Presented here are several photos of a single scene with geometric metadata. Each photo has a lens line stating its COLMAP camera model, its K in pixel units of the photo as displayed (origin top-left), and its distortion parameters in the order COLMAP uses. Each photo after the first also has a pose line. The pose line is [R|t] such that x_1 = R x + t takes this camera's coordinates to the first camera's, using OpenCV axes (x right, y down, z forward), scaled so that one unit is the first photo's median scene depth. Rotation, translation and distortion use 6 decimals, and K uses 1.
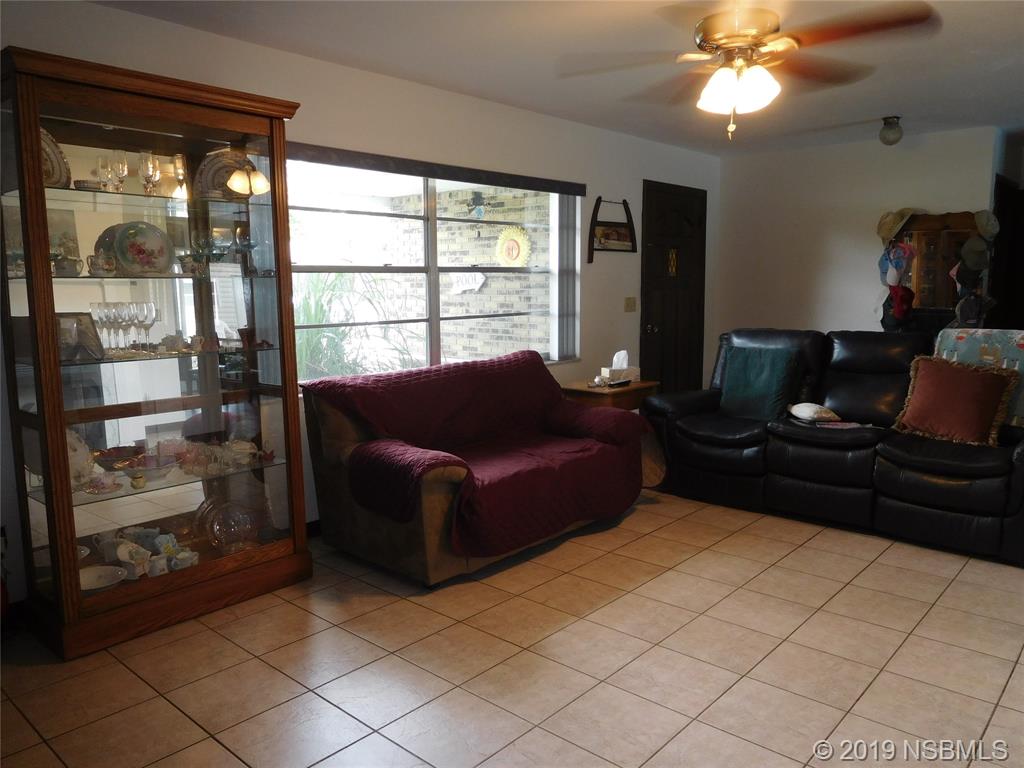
lens RADIAL K [[765.6, 0, 512.0], [0, 765.6, 384.0], [0, 0, 1]] dist [-0.010036, -0.008872]
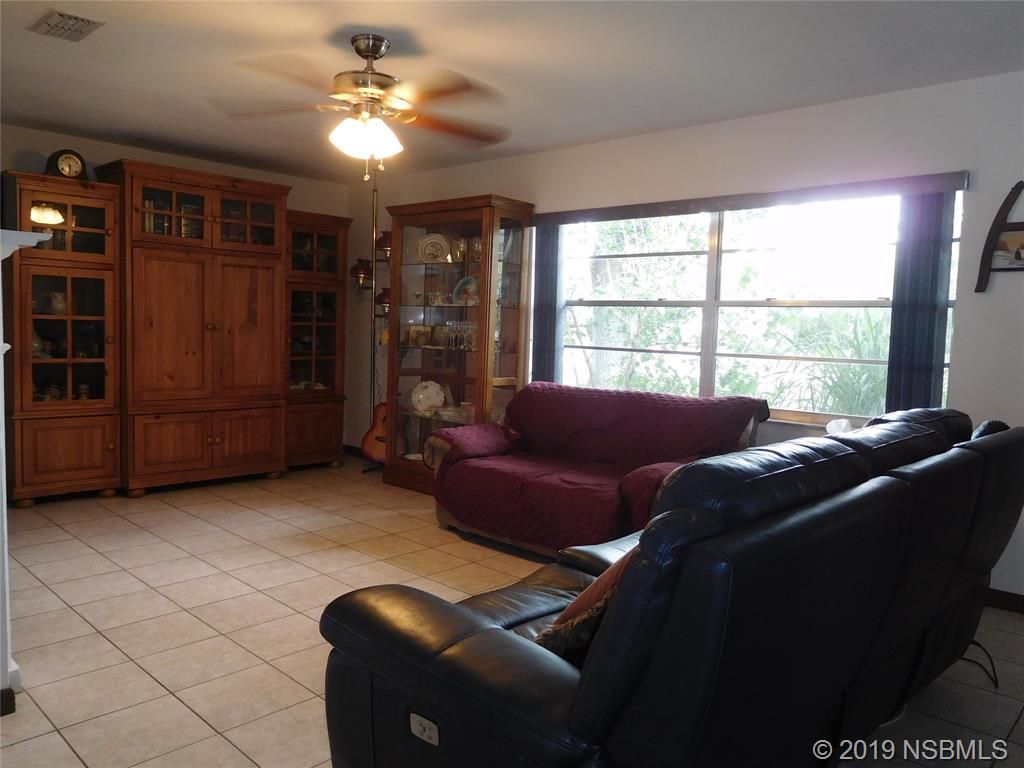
lens RADIAL K [[751.6, 0, 512.0], [0, 751.6, 384.0], [0, 0, 1]] dist [-0.007750, -0.005808]
pose [[-0.024807, 0.092049, -0.995445, 0.870644], [-0.154602, 0.983419, 0.094789, -0.098677], [0.987665, 0.156249, -0.010164, 0.763990]]
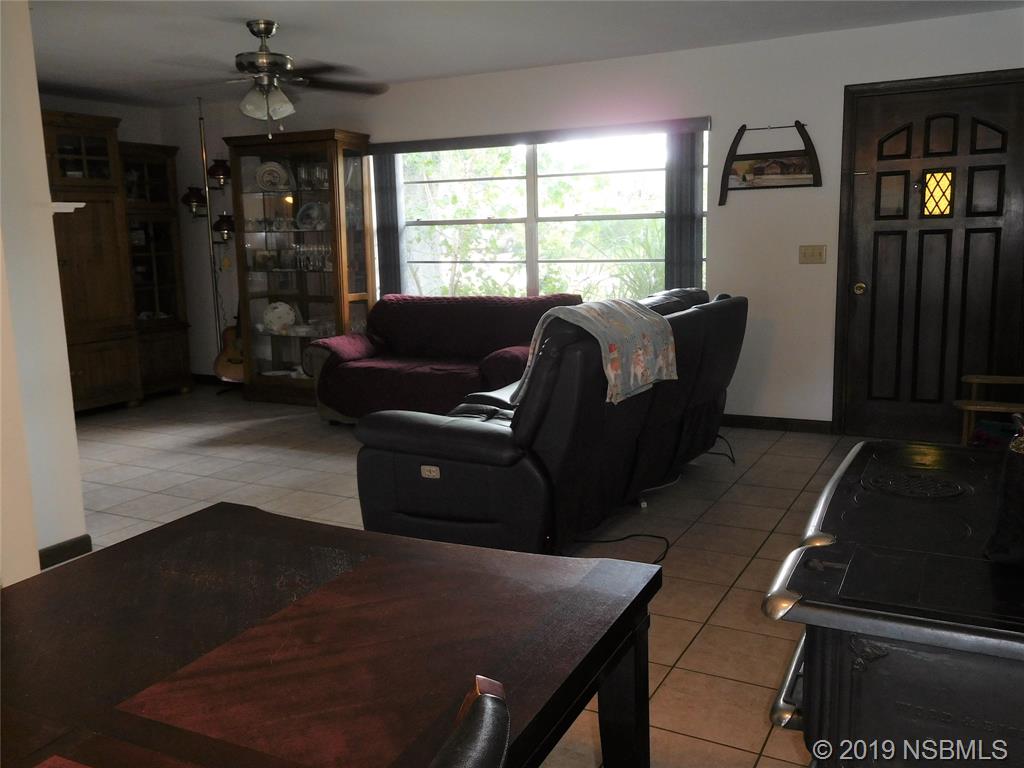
lens RADIAL K [[884.8, 0, 512.0], [0, 884.8, 384.0], [0, 0, 1]] dist [0.019973, -0.000597]
pose [[0.244673, 0.172032, -0.954222, 1.252495], [-0.104217, 0.983099, 0.150515, -0.101051], [0.963989, 0.062619, 0.258467, 0.619917]]
